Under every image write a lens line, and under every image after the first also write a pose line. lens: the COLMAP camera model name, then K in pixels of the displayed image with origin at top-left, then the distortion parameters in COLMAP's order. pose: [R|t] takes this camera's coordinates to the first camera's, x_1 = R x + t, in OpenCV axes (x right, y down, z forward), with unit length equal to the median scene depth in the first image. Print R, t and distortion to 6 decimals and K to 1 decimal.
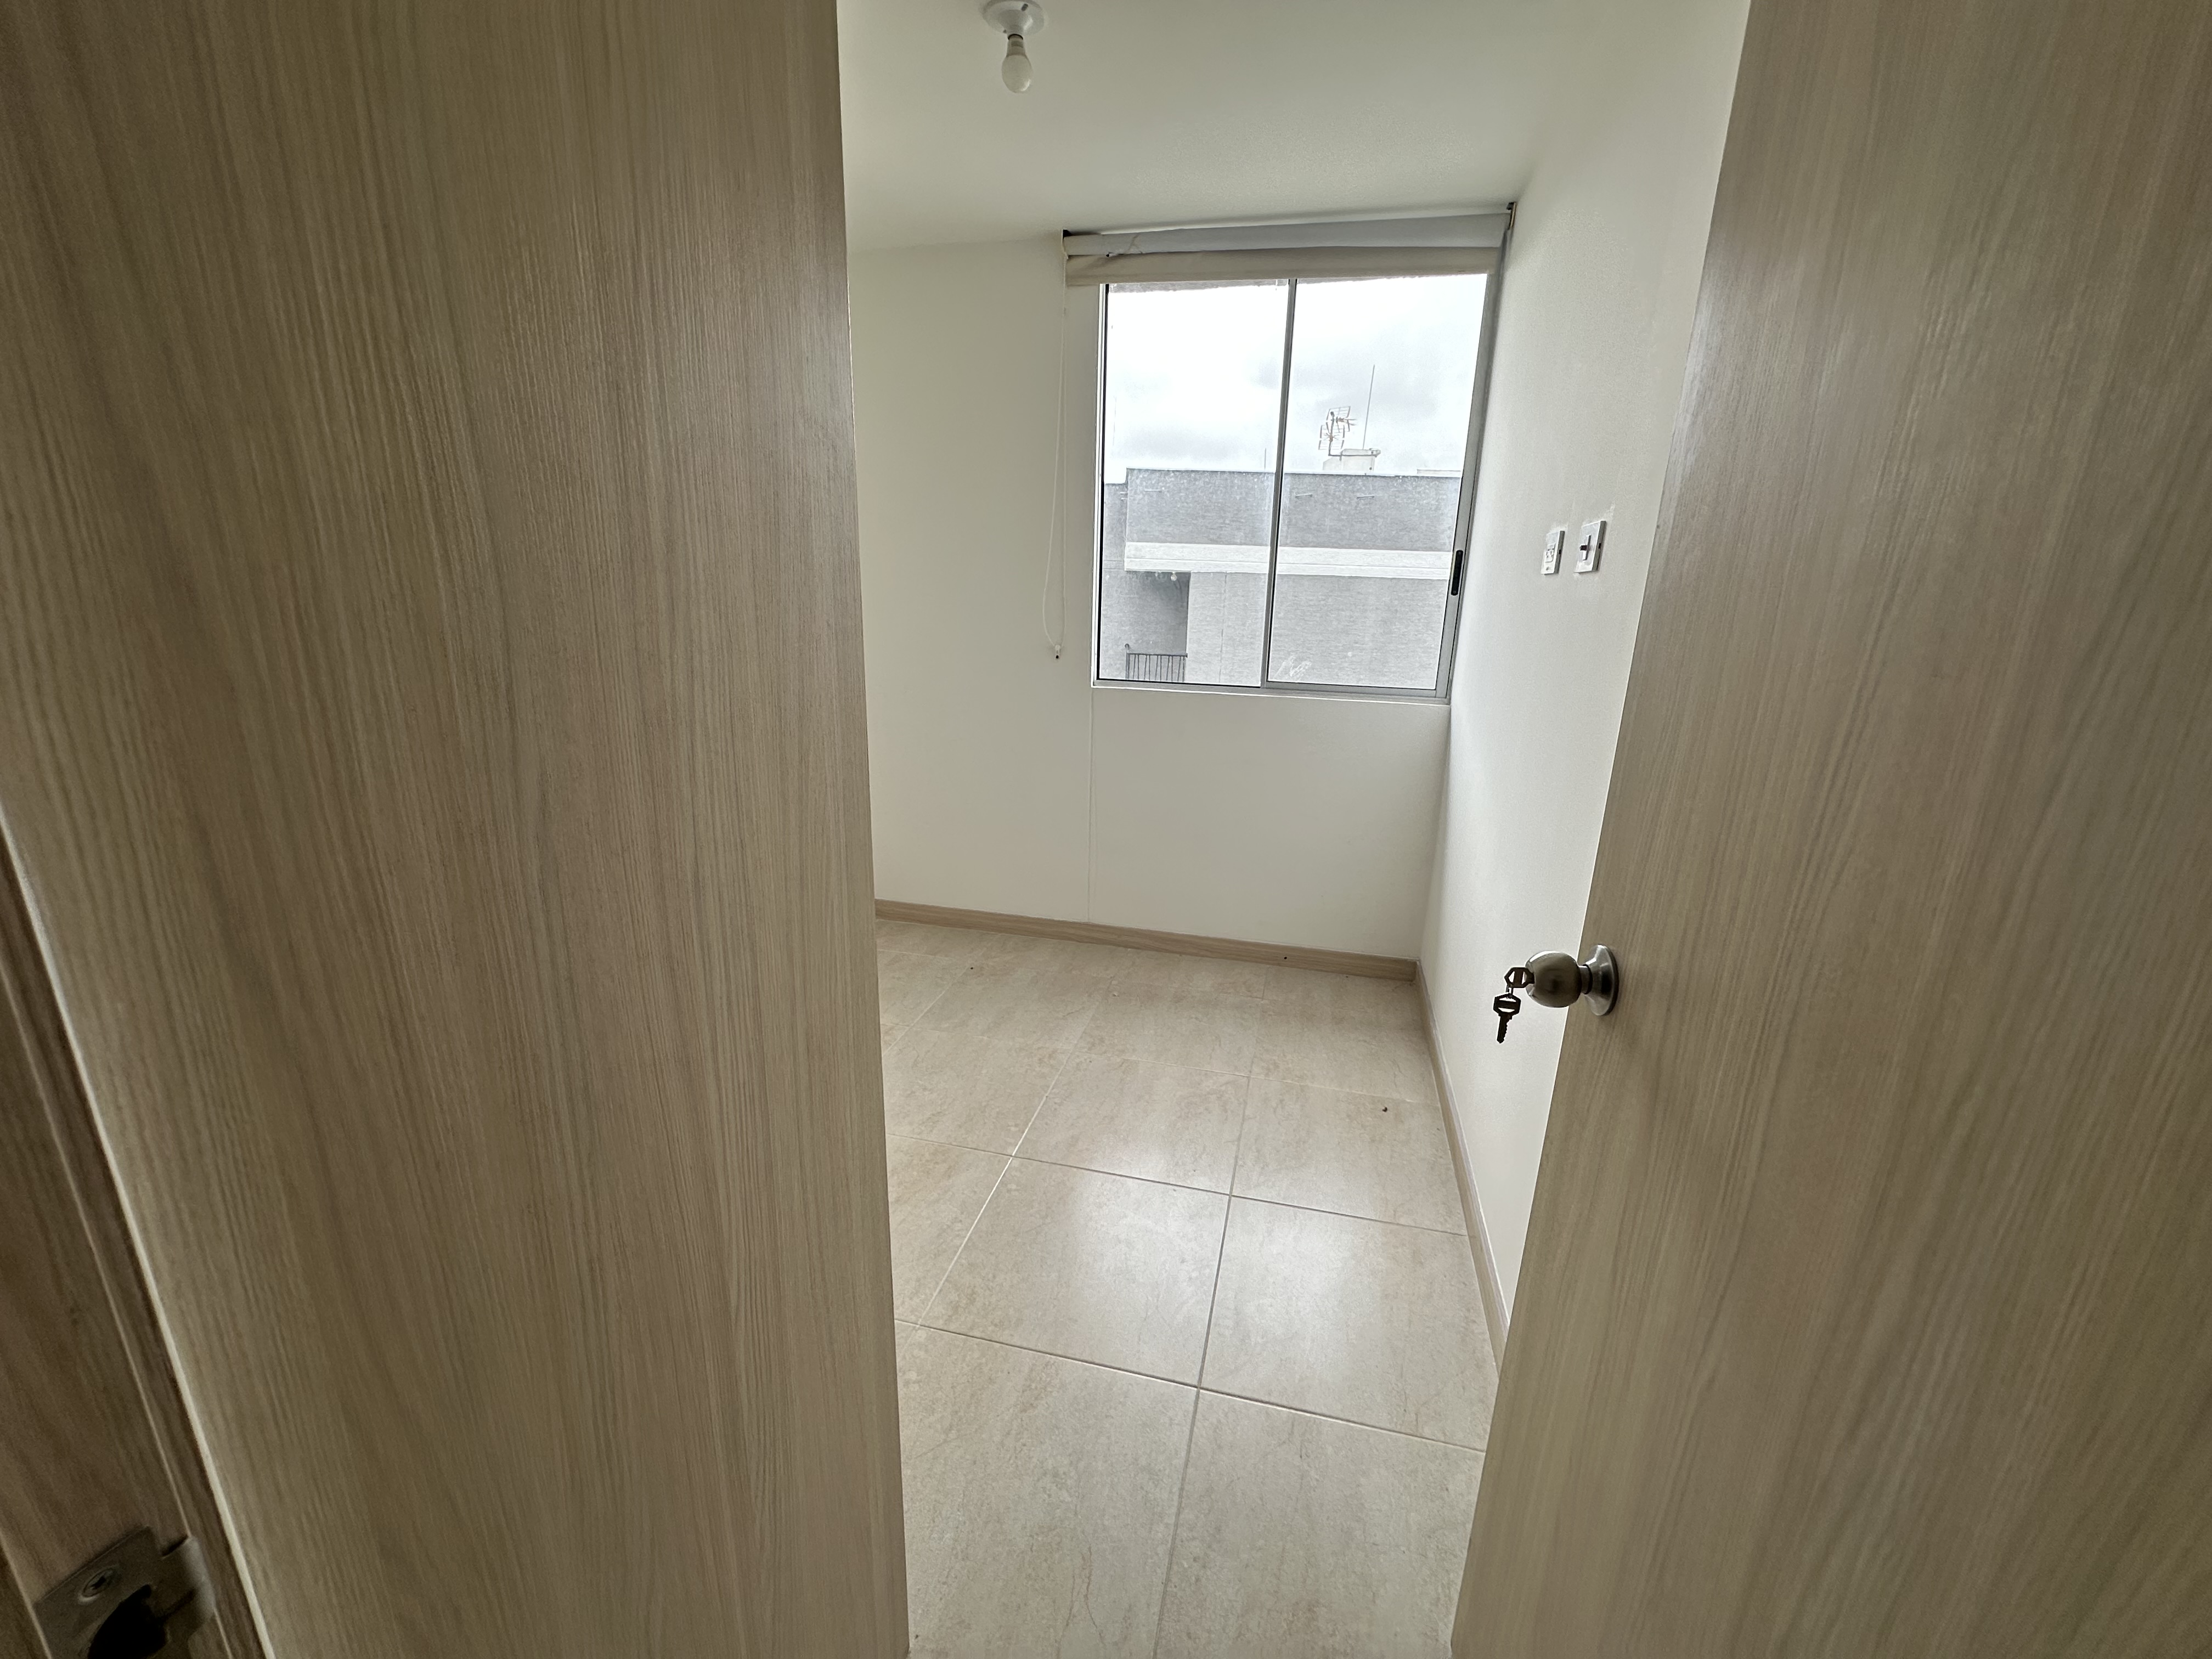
lens RADIAL K [[885.9, 0, 1110.0], [0, 885.9, 827.3], [0, 0, 1]] dist [-0.001738, 0.000187]
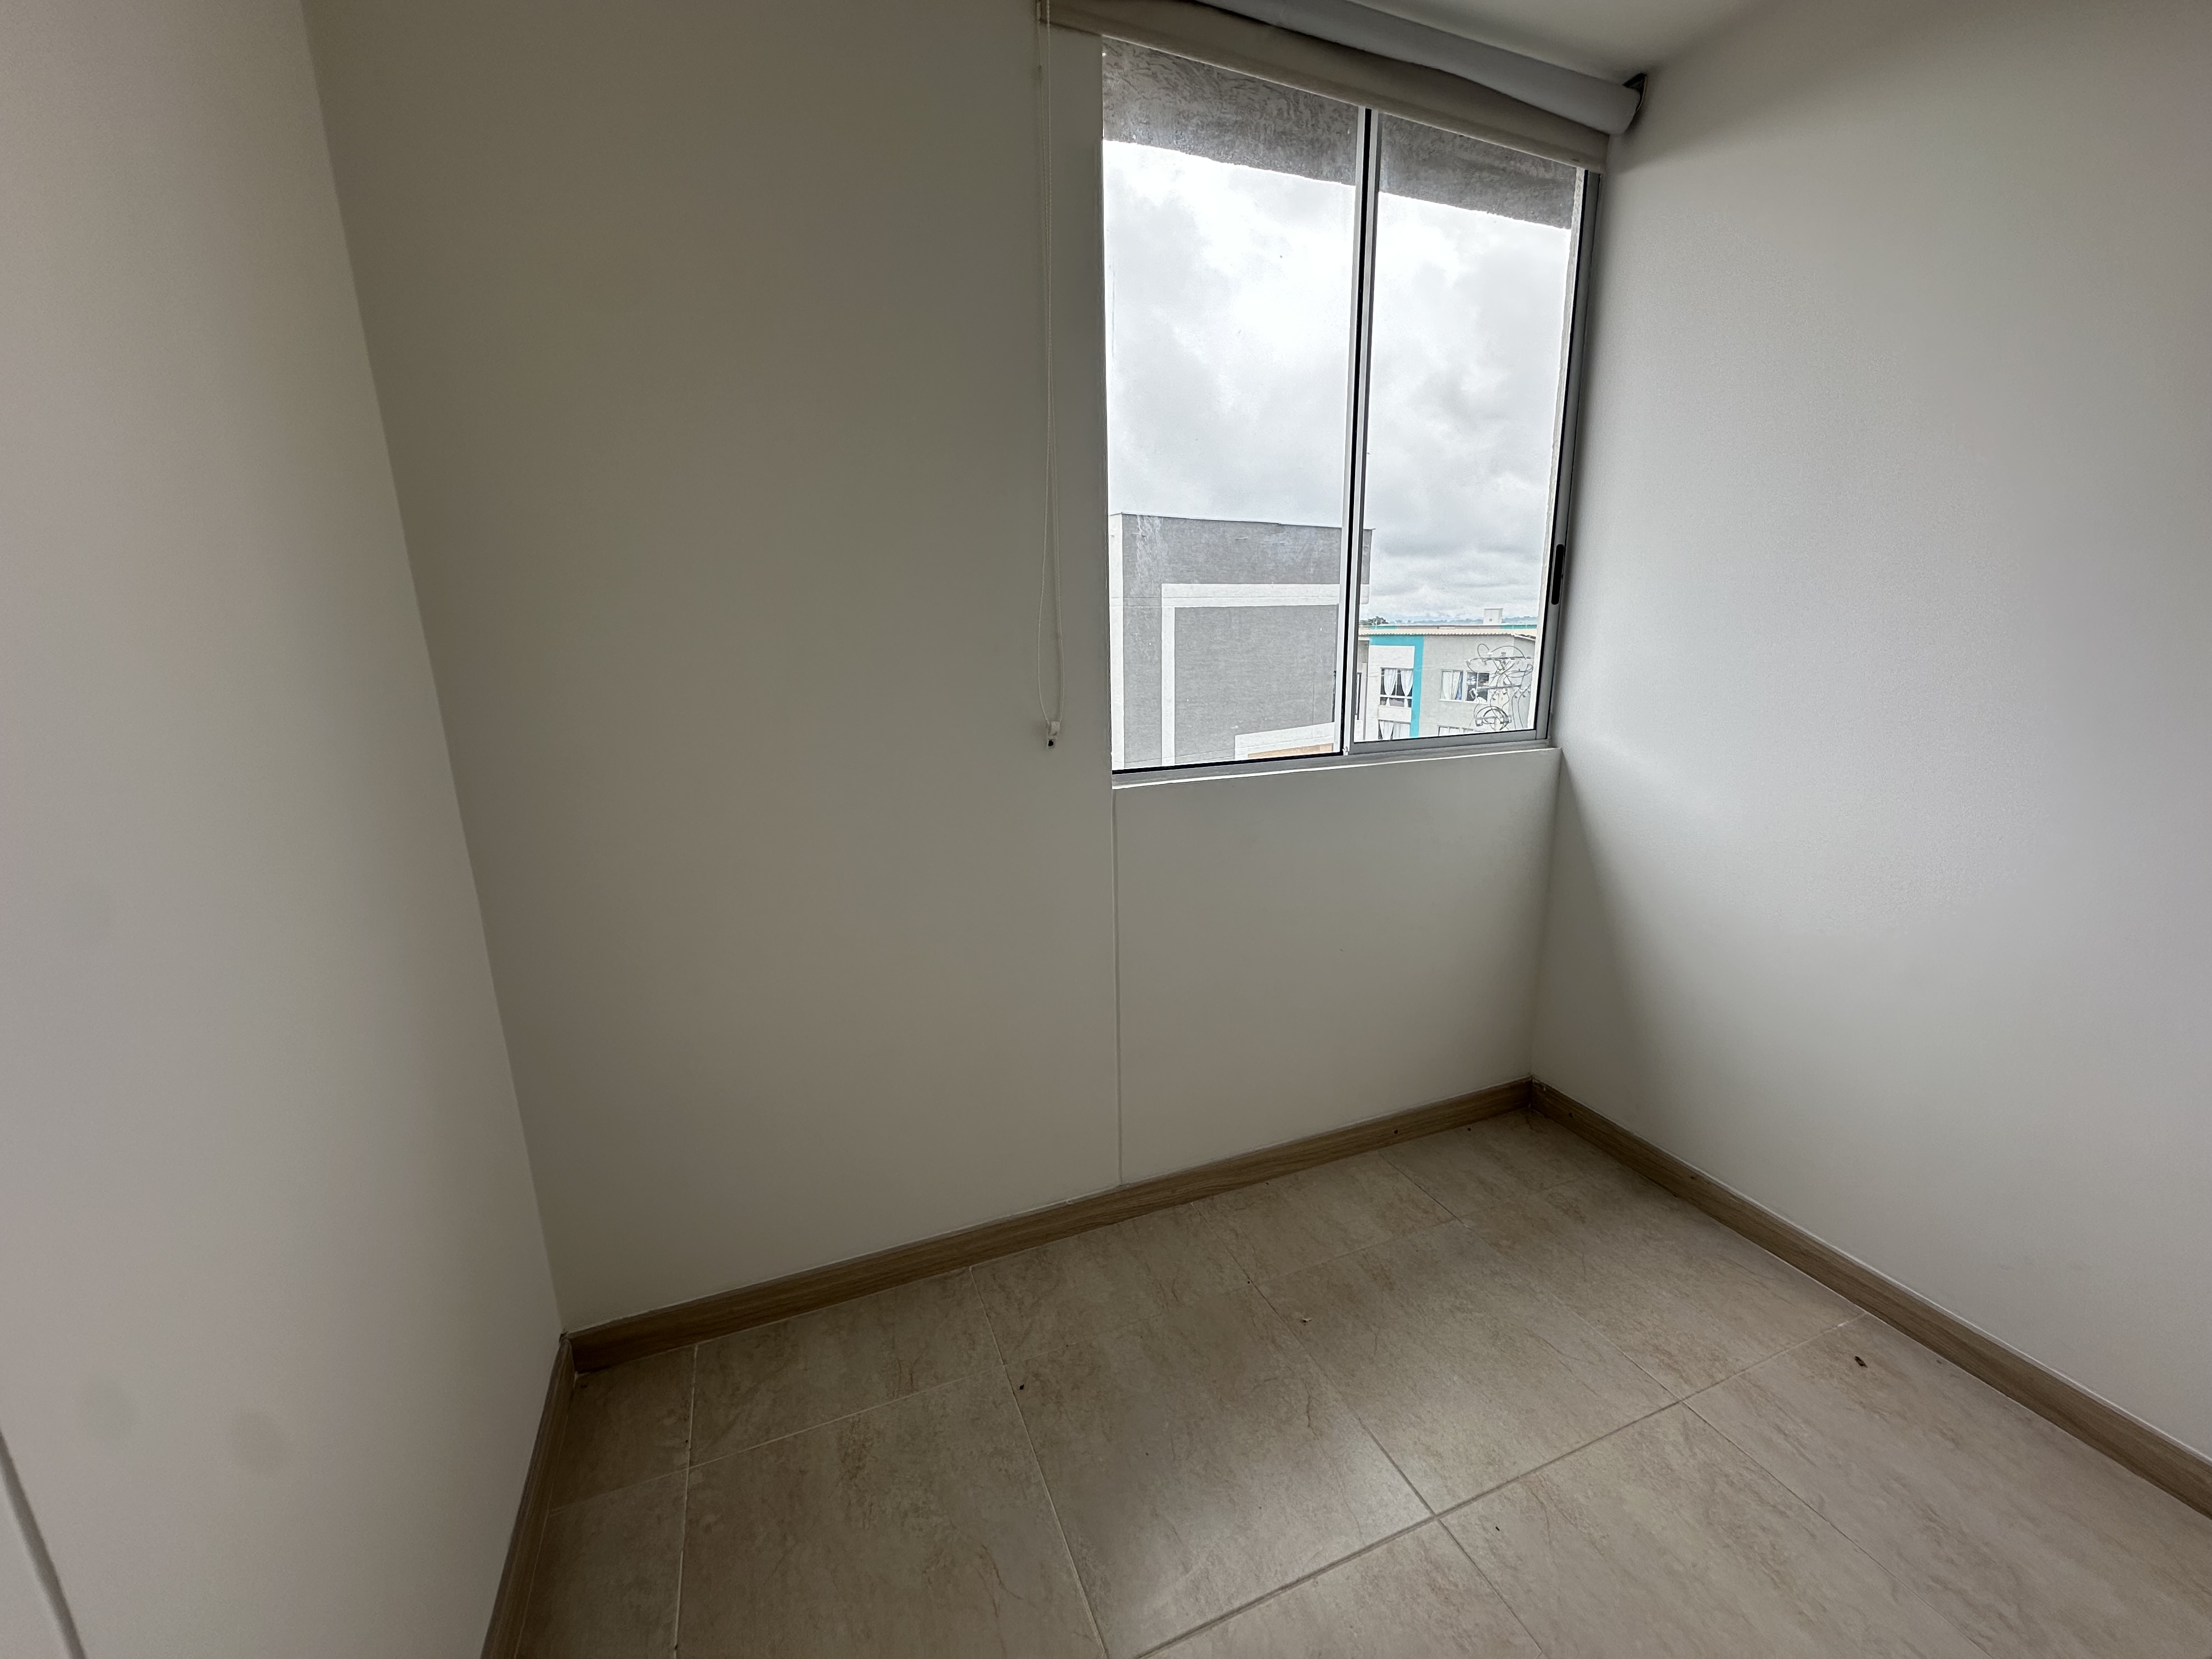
lens RADIAL K [[884.1, 0, 1104.2], [0, 884.1, 826.6], [0, 0, 1]] dist [-0.001152, 0.000100]
pose [[0.814921, -0.168648, 0.554492, -0.347527], [0.189430, 0.981687, 0.020177, -0.151288], [-0.547740, 0.088595, 0.831945, 0.555916]]
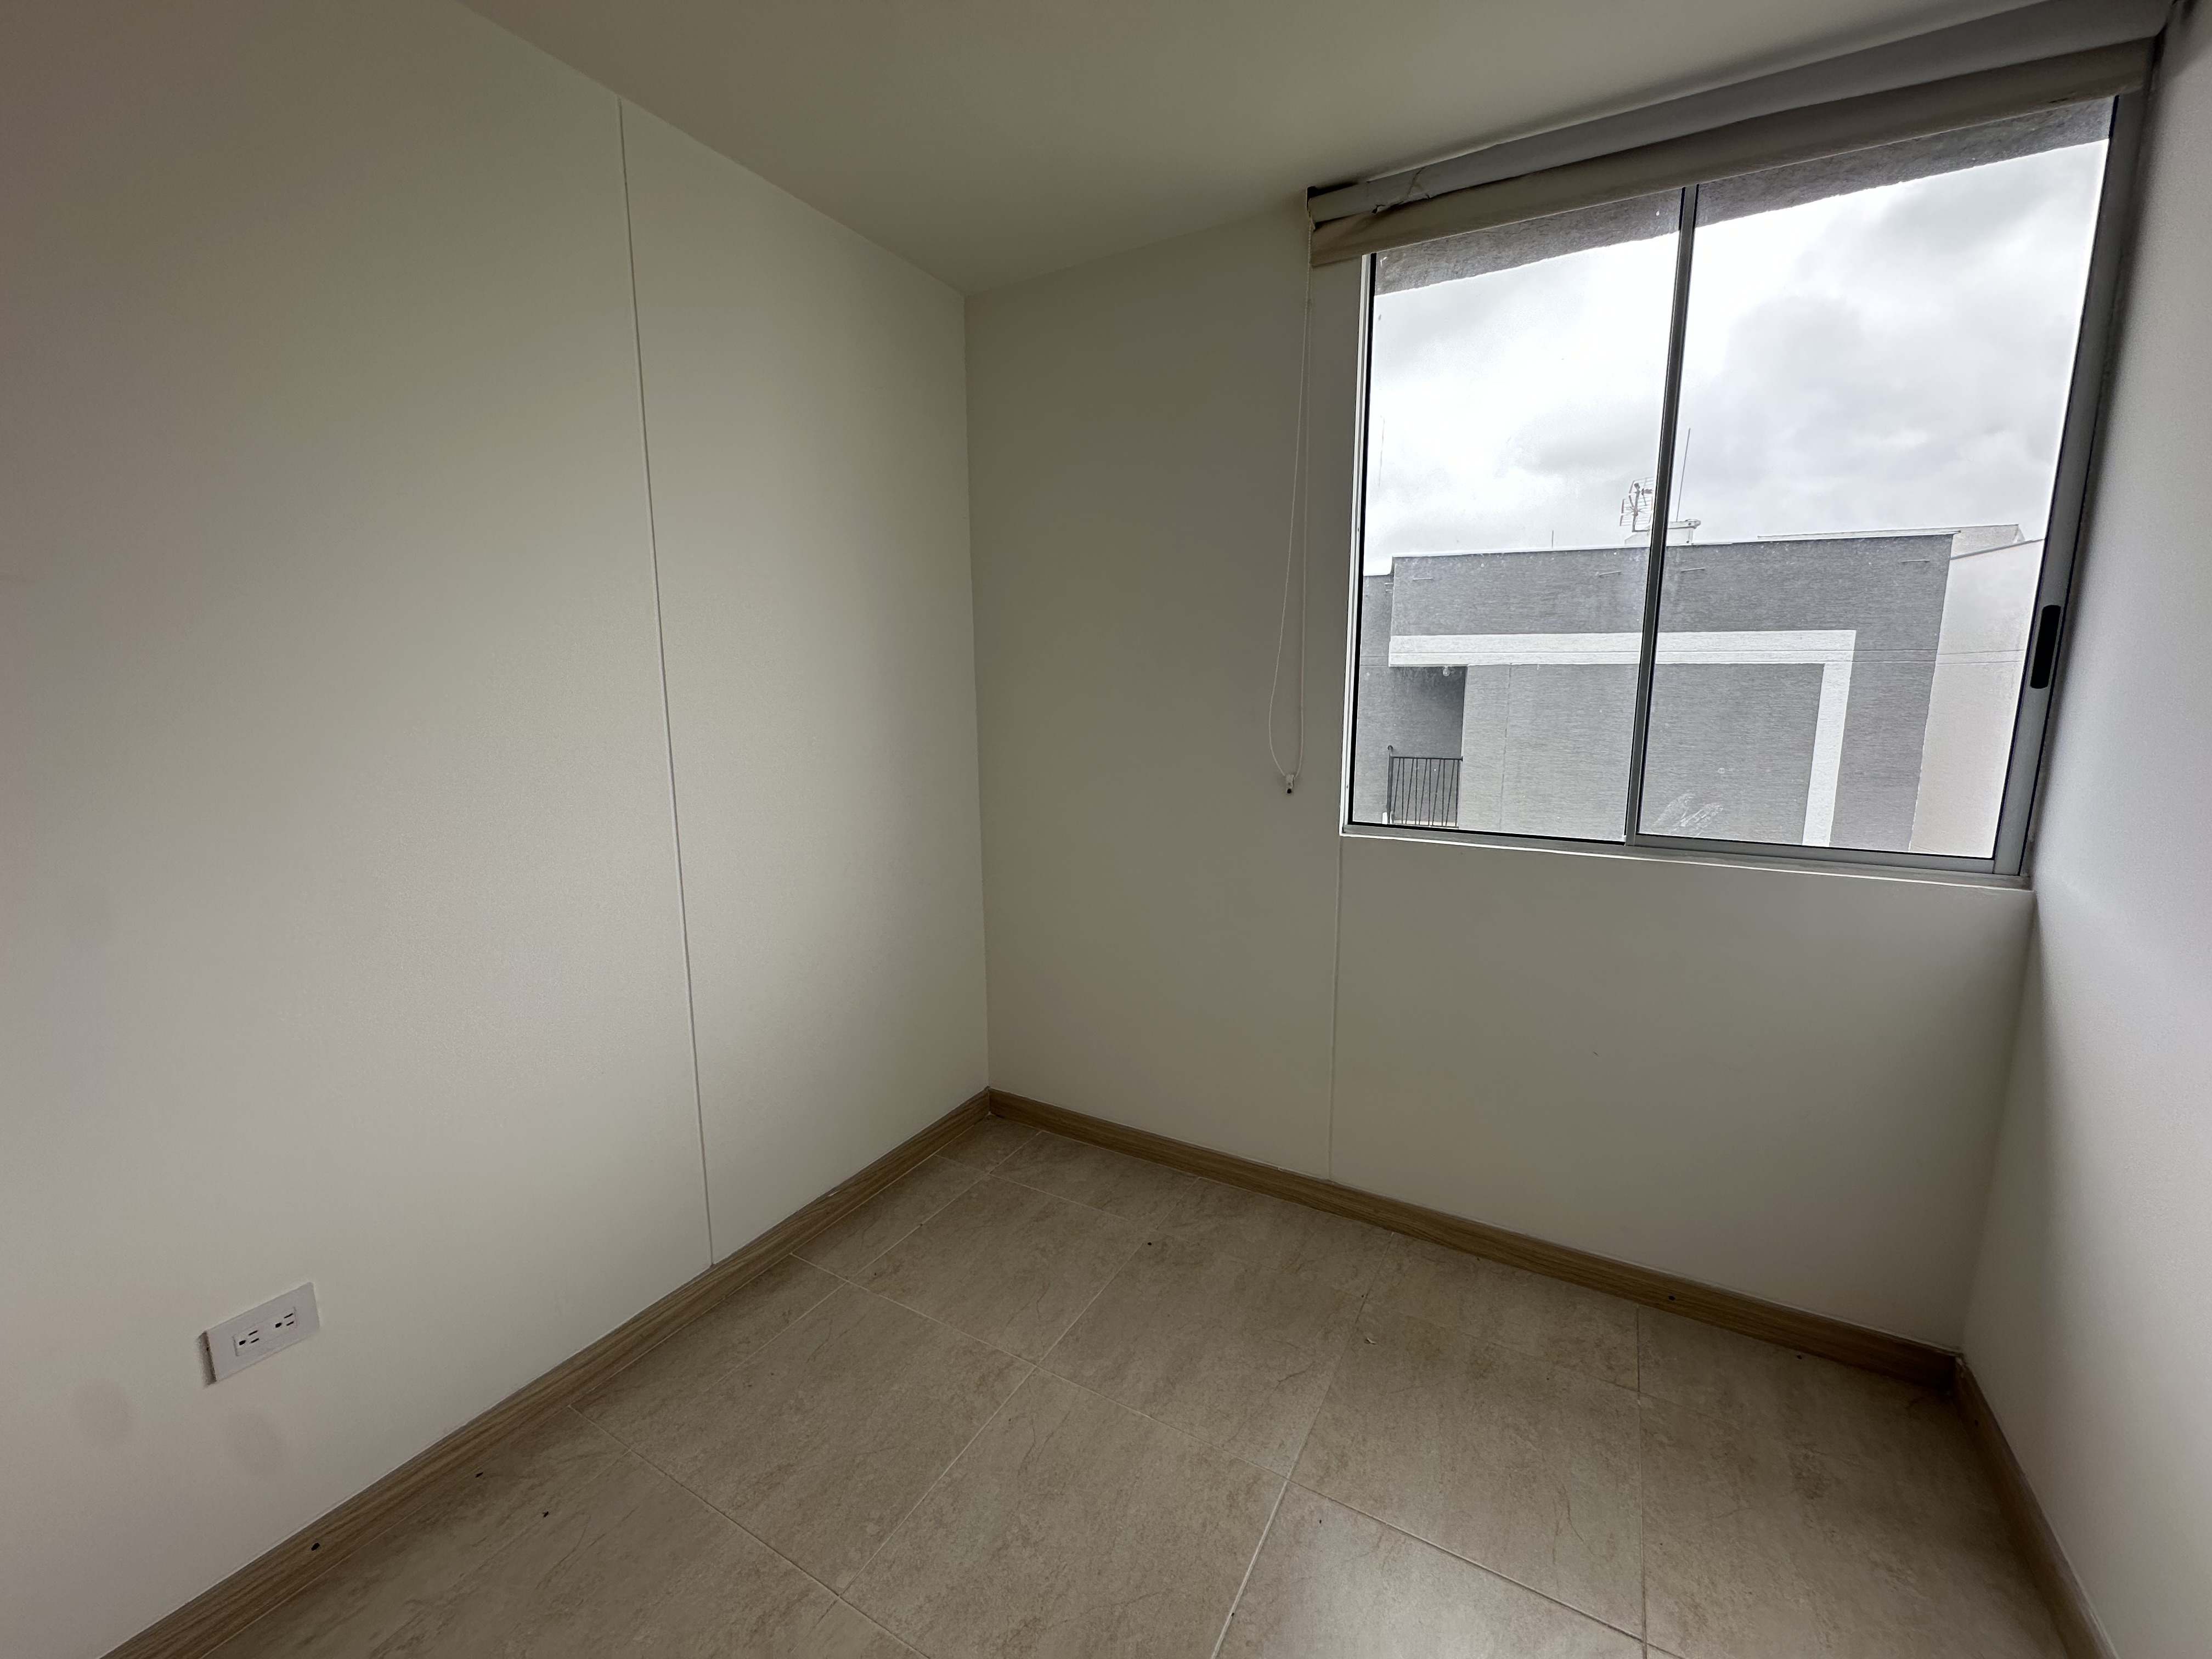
lens RADIAL K [[885.9, 0, 1110.0], [0, 885.9, 827.3], [0, 0, 1]] dist [-0.001738, 0.000187]
pose [[0.959540, 0.015444, -0.281148, 0.000773], [-0.045846, 0.993739, -0.101883, -0.090388], [0.277815, 0.110651, 0.954241, 0.316598]]
